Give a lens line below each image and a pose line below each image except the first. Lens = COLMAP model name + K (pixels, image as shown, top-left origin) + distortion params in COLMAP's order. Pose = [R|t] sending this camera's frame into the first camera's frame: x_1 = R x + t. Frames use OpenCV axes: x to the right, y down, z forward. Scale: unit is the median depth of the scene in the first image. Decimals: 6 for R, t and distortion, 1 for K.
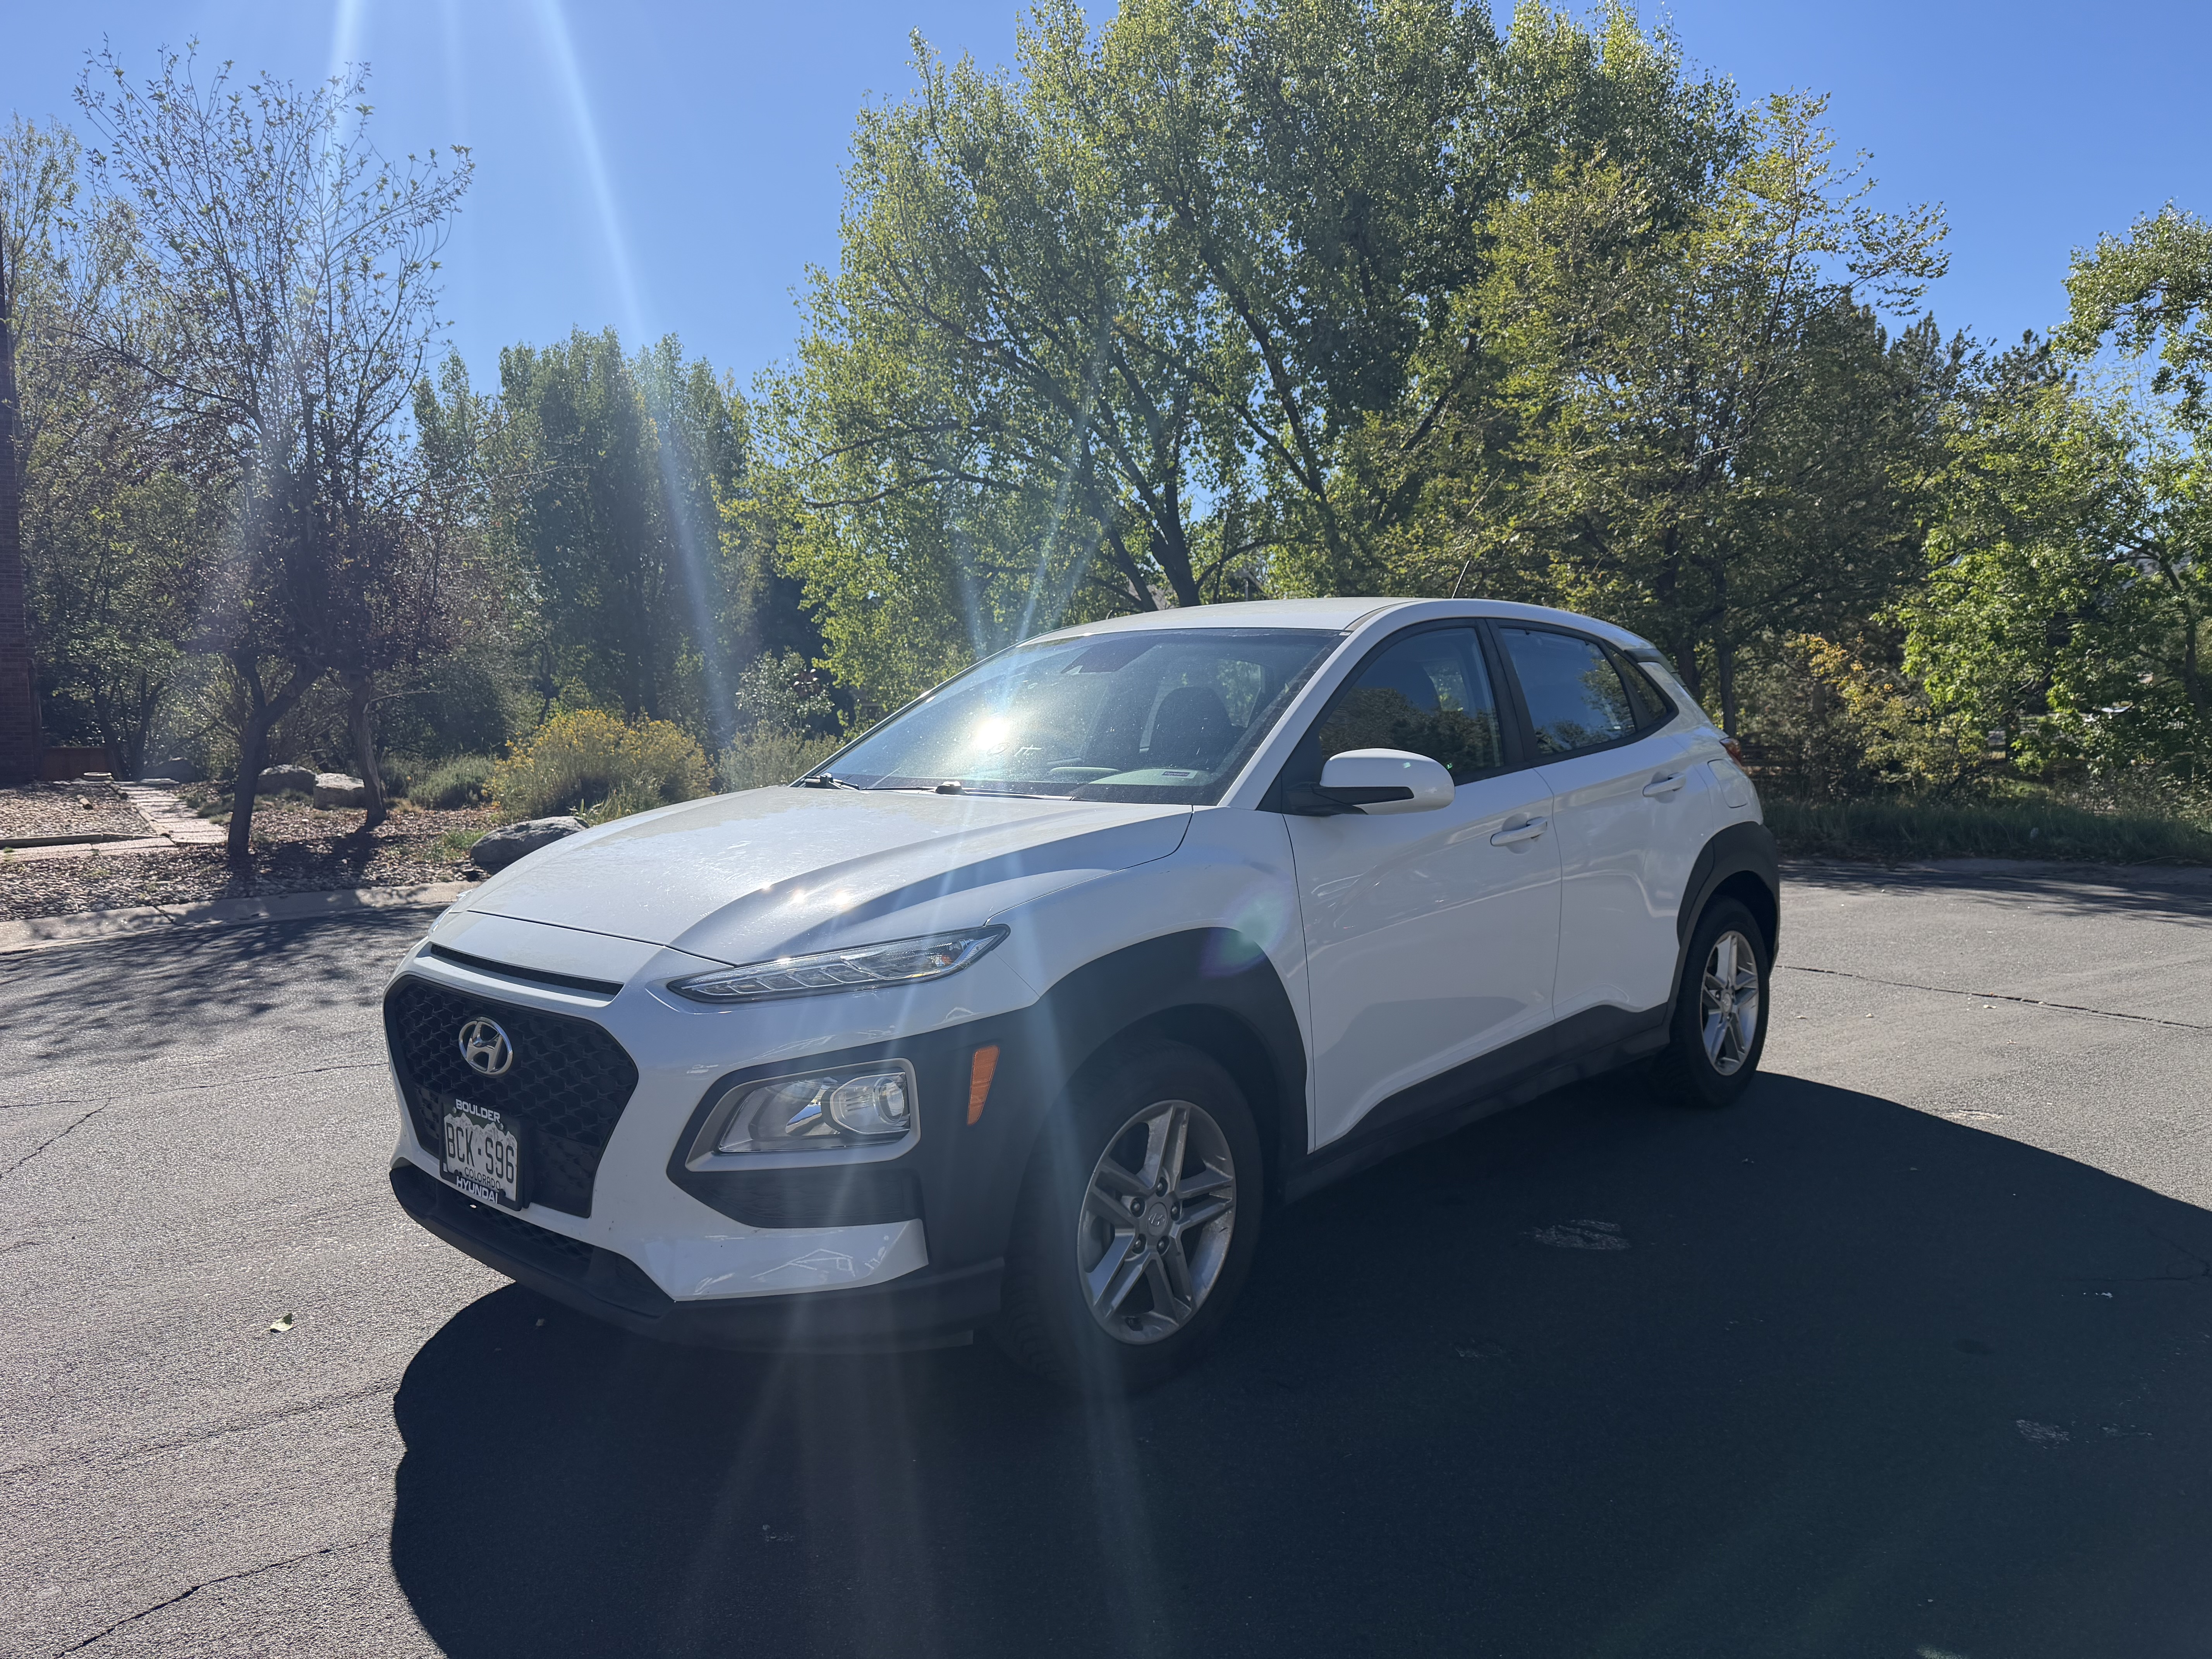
lens RADIAL K [[1559.4, 0, 1123.6], [0, 1559.4, 842.9], [0, 0, 1]] dist [0.039648, -0.053600]
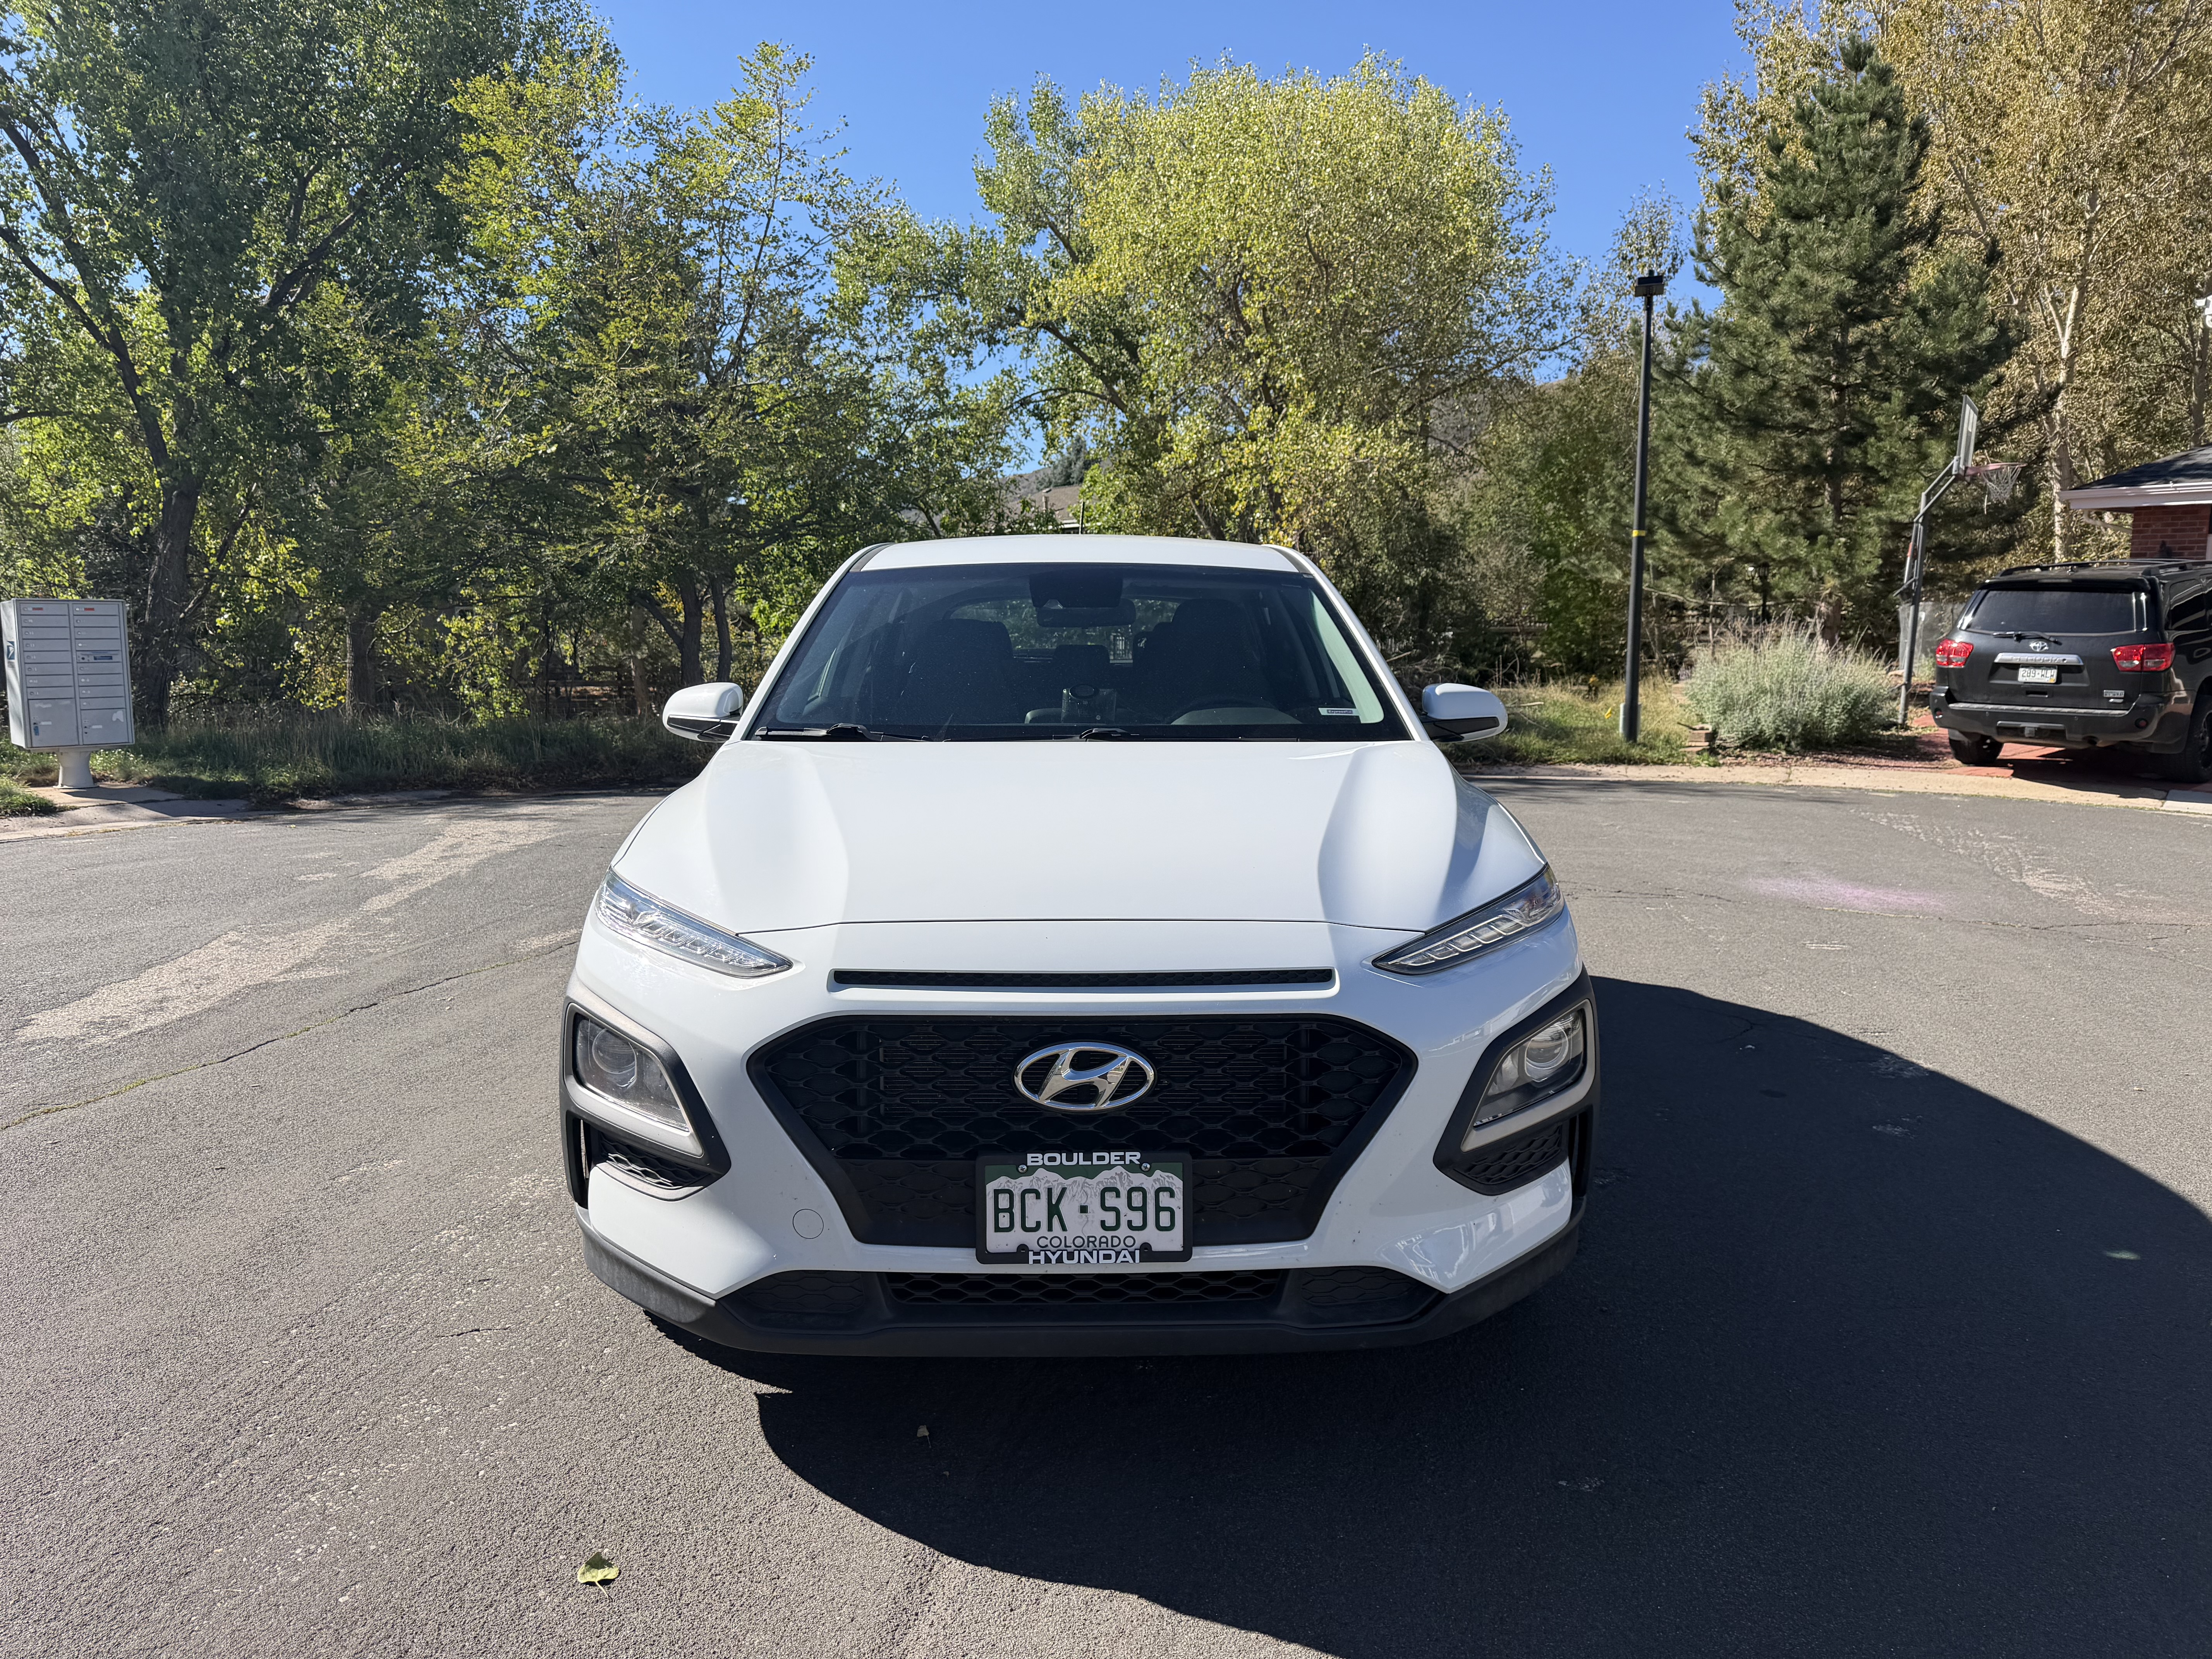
lens RADIAL K [[1559.4, 0, 1088.0], [0, 1559.4, 842.6], [0, 0, 1]] dist [0.039648, -0.053600]
pose [[0.711332, -0.087226, 0.697423, -0.784962], [0.051178, 0.996063, 0.072378, -0.037412], [-0.700991, -0.015792, 0.712995, 0.364950]]
